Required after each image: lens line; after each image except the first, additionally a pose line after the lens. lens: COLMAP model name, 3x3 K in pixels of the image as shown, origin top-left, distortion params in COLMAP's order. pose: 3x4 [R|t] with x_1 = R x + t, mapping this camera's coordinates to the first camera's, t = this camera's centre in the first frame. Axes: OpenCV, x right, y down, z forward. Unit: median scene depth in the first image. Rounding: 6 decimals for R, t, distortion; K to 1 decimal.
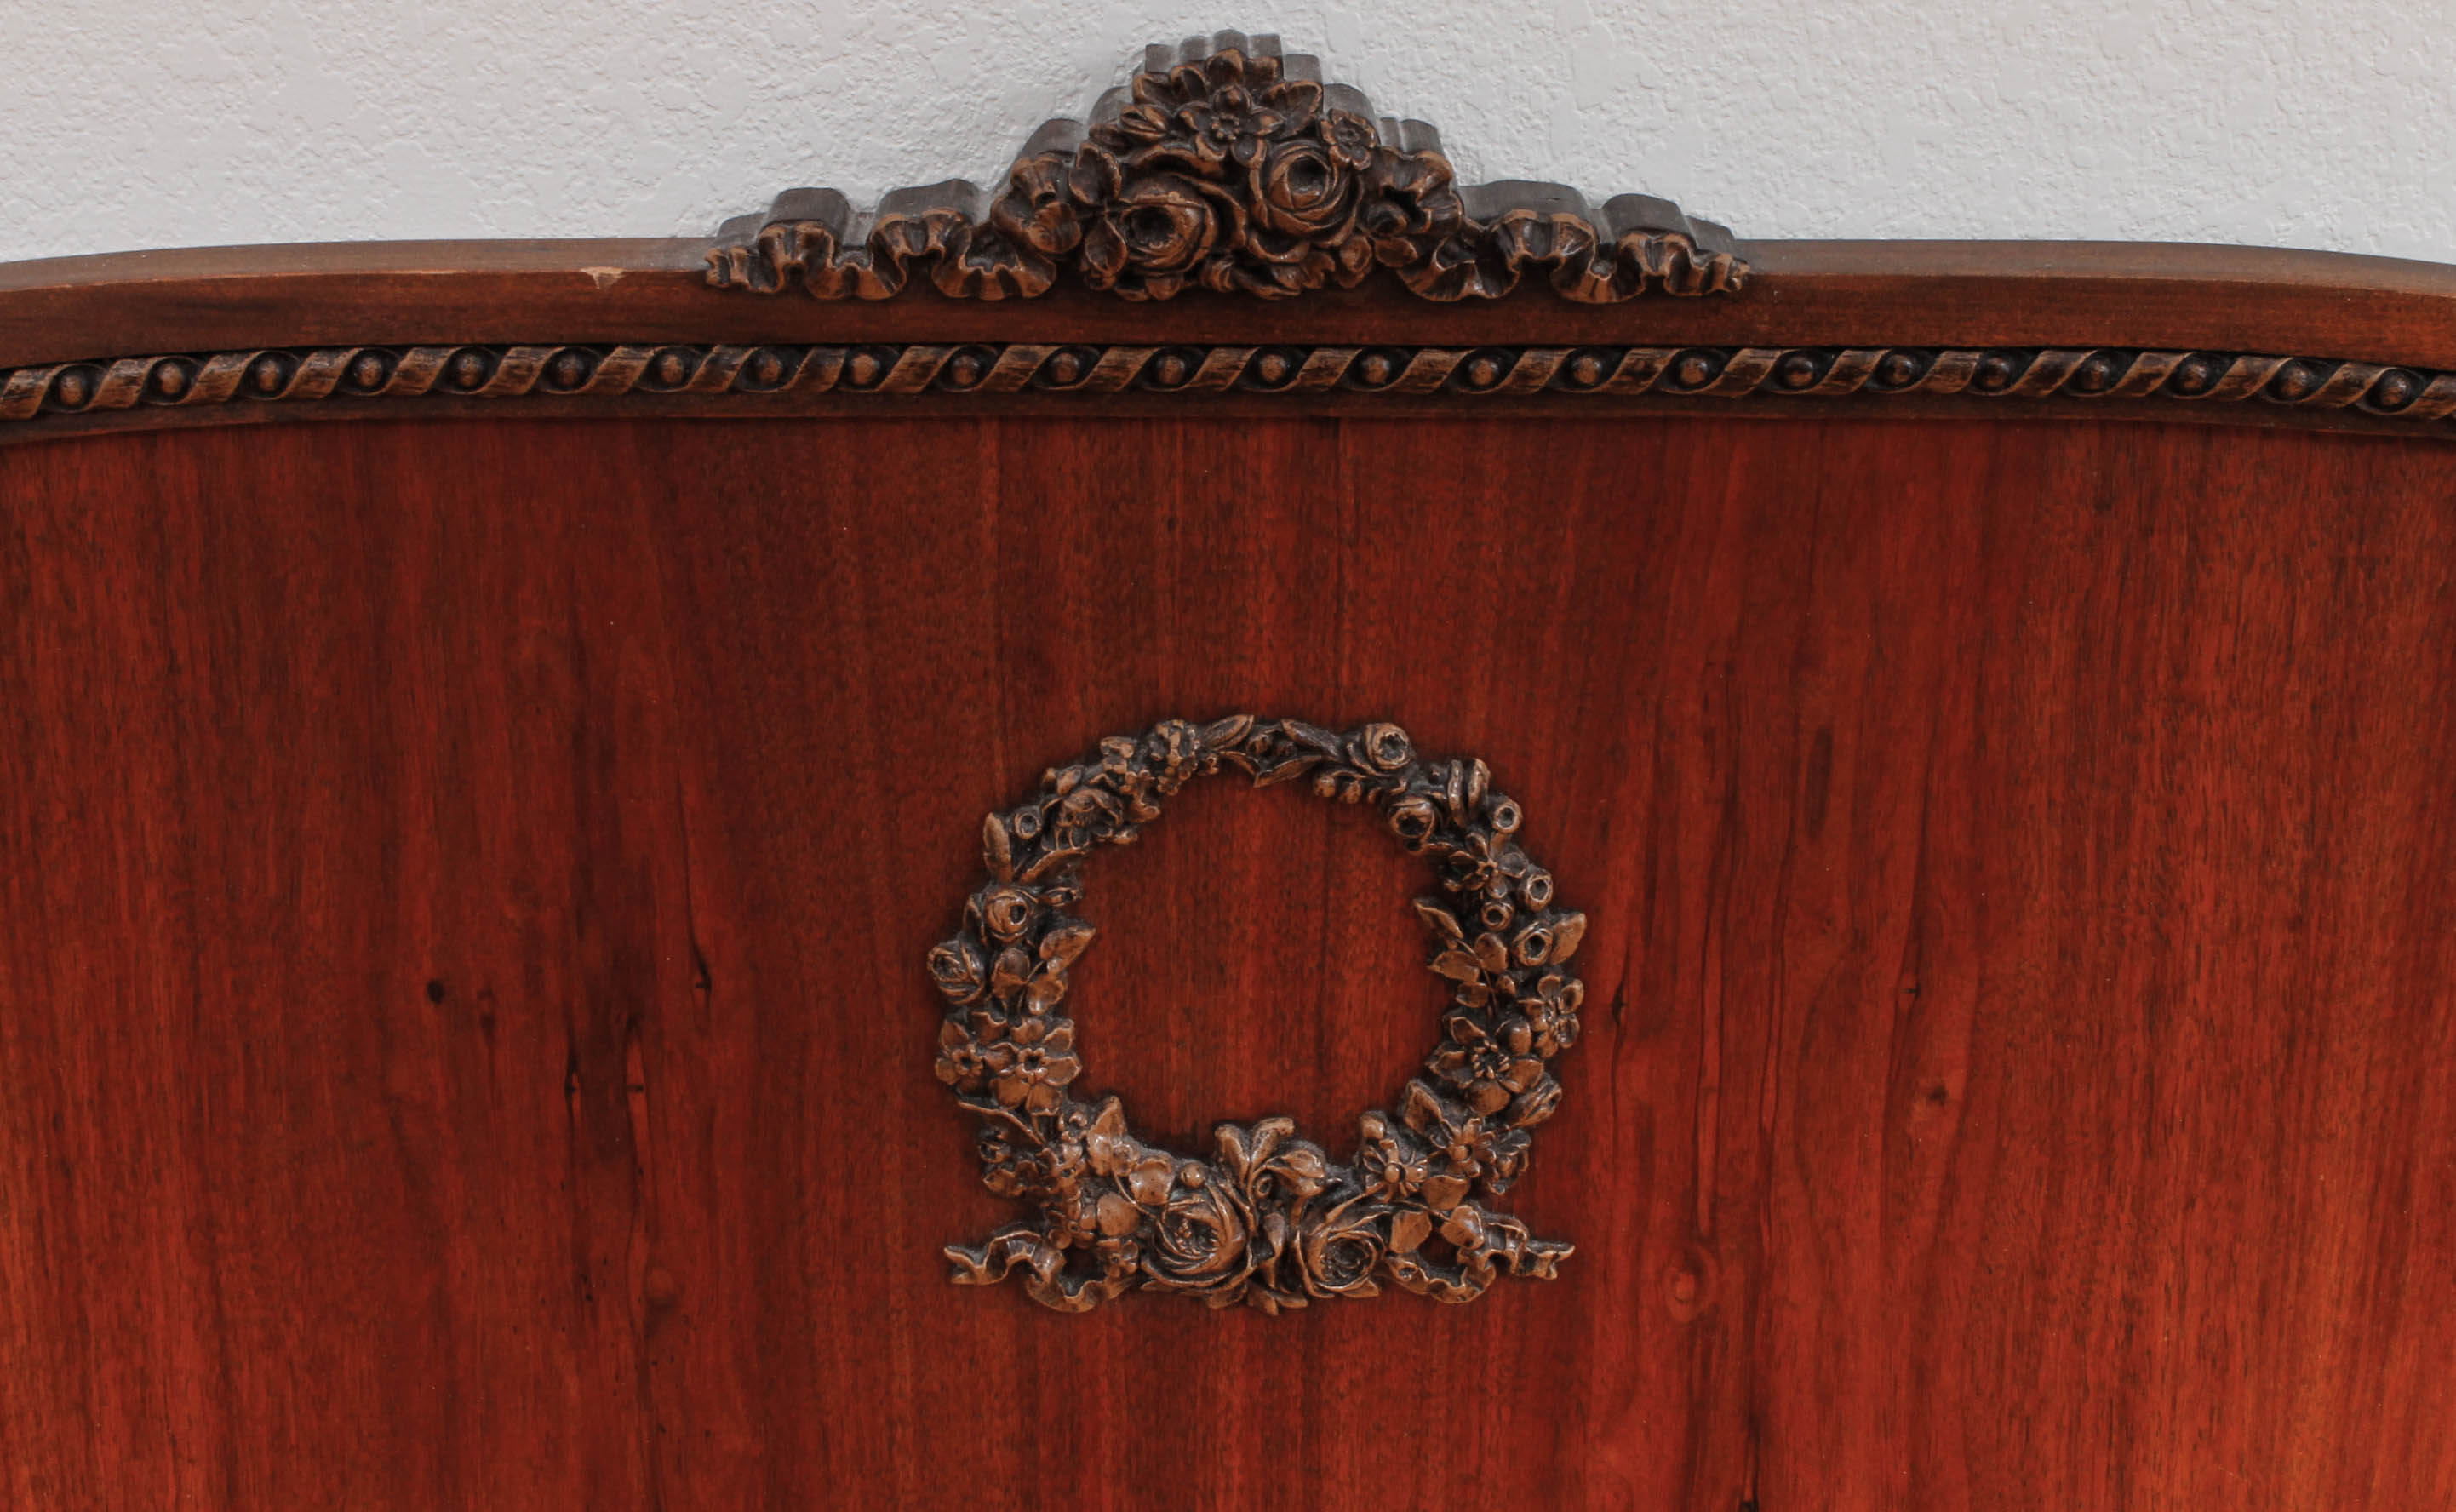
lens RADIAL K [[4237.3, 0, 1228.0], [0, 4237.3, 756.0], [0, 0, 1]] dist [-0.086387, 0.119228]
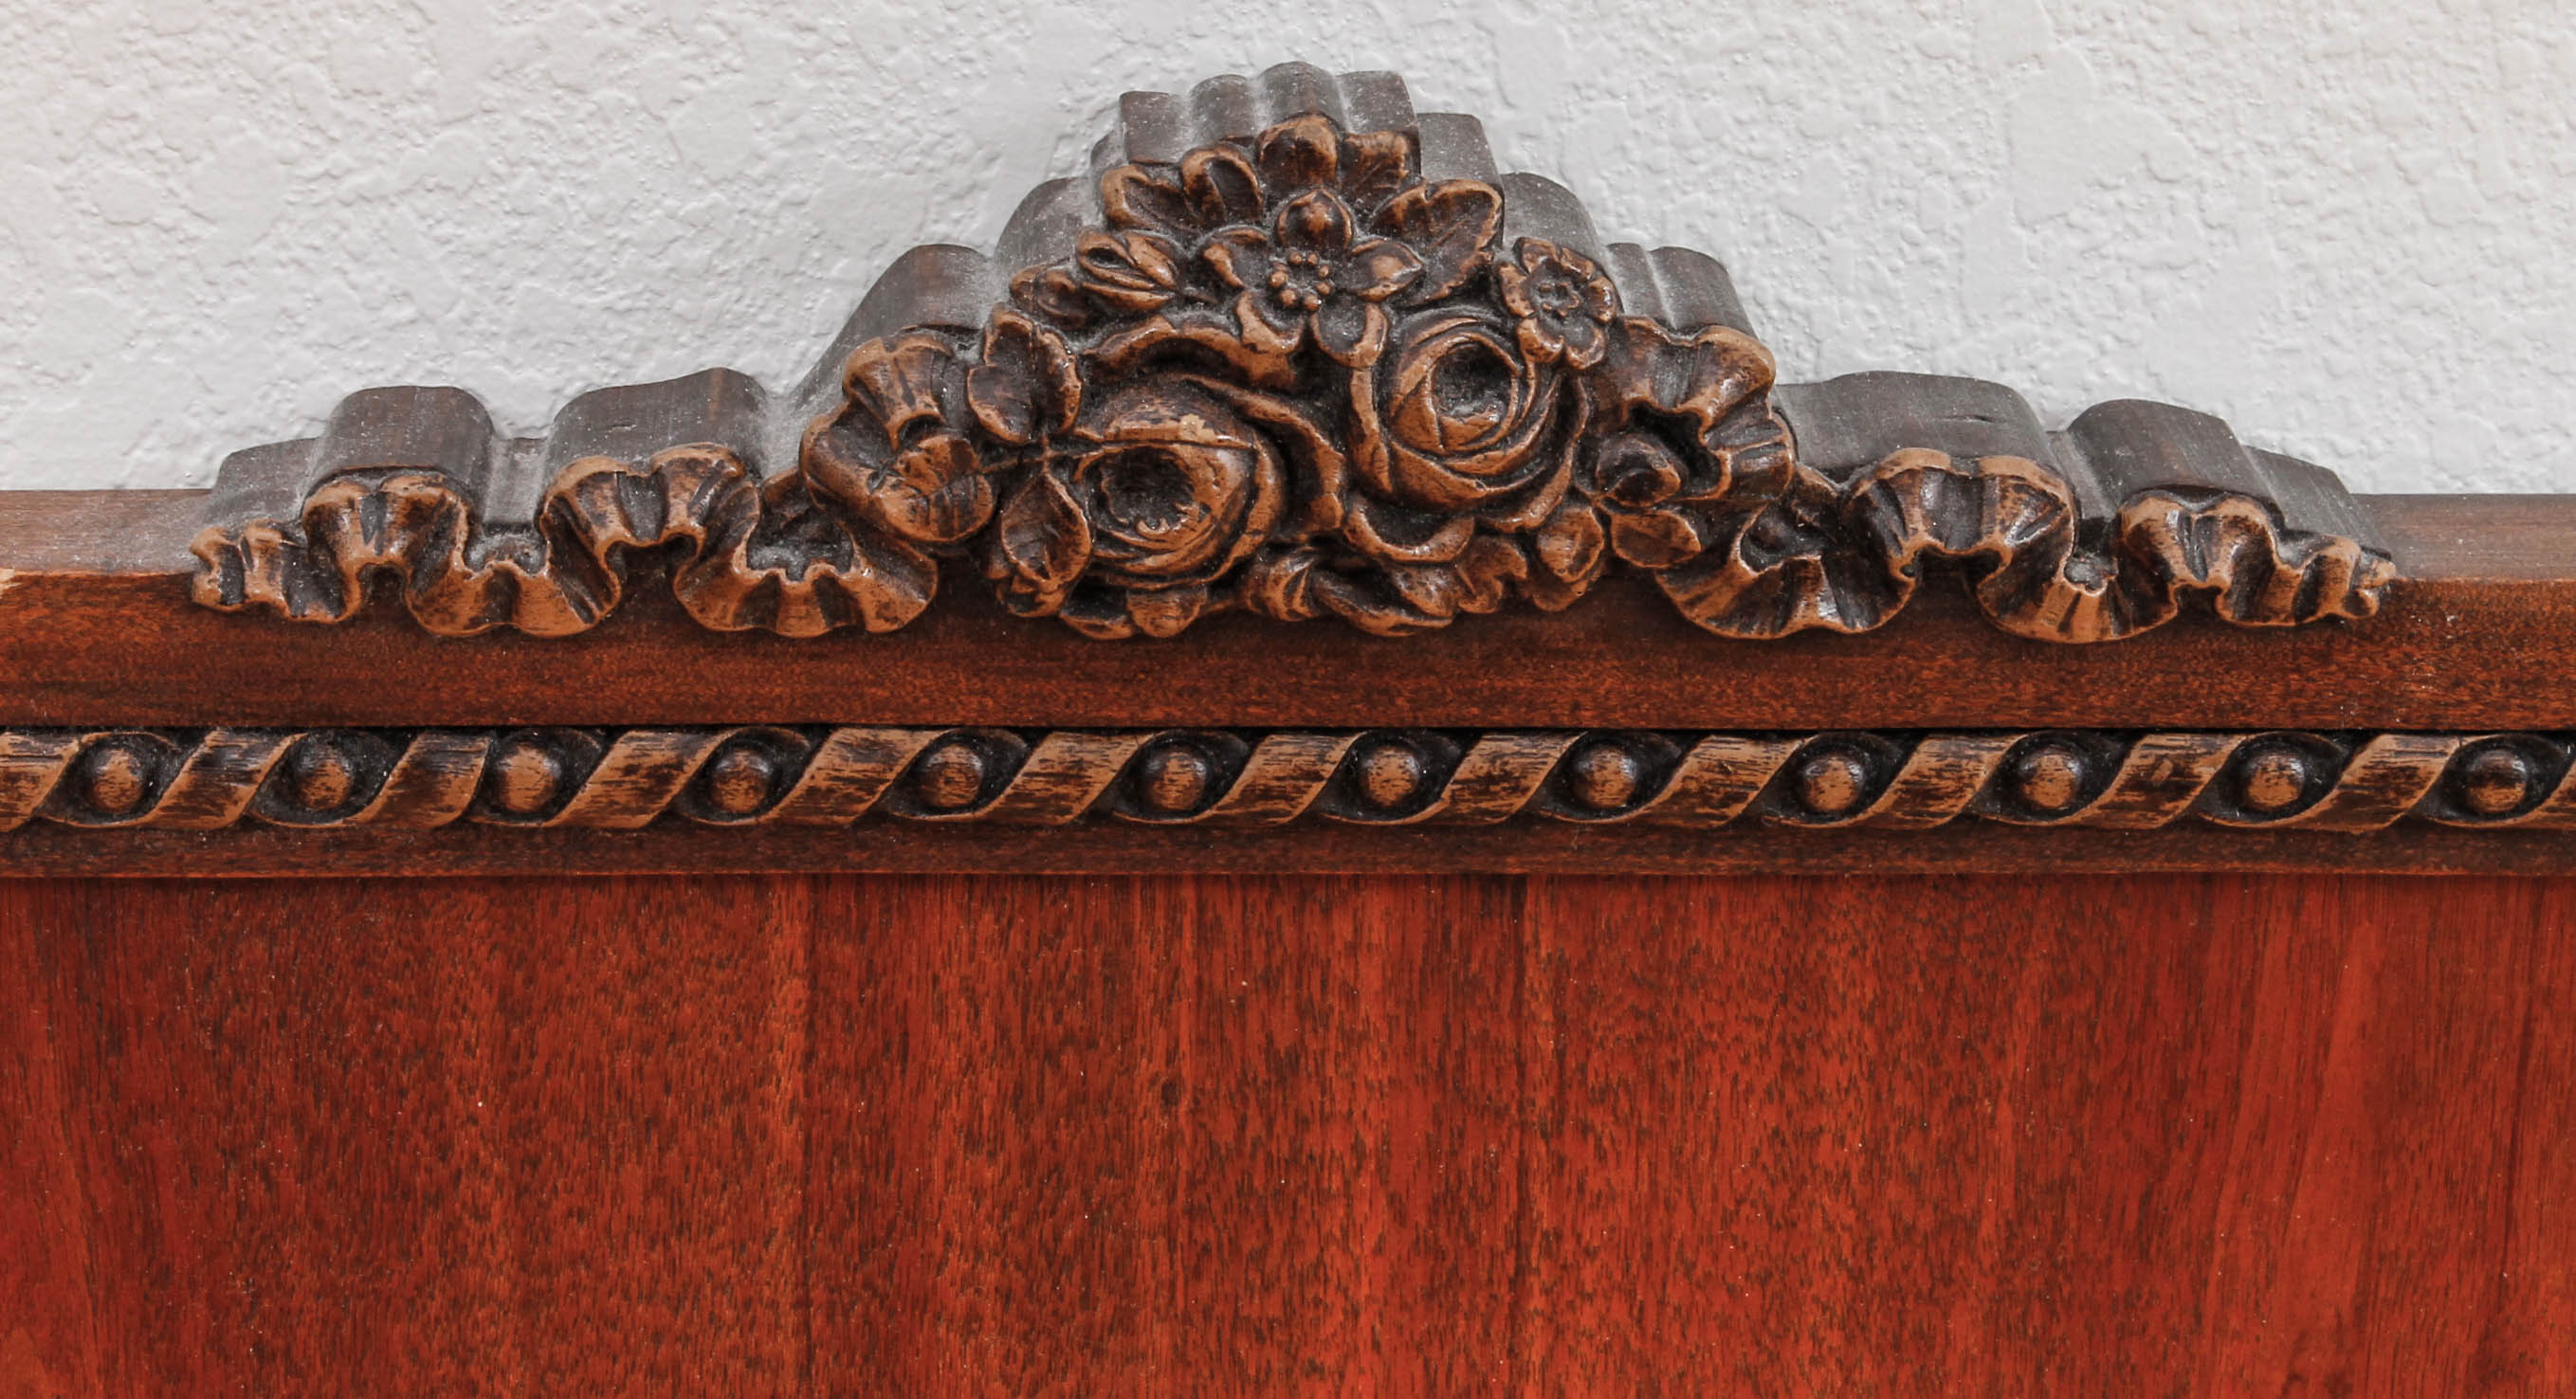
lens RADIAL K [[7729.3, 0, 1285.7], [0, 7729.3, 607.5], [0, 0, 1]] dist [0.046911, 0.233607]
pose [[0.999491, 0.000488, 0.031890, -0.028918], [0.001716, 0.997612, -0.069053, -0.050644], [-0.031848, 0.069072, 0.997103, 0.134951]]
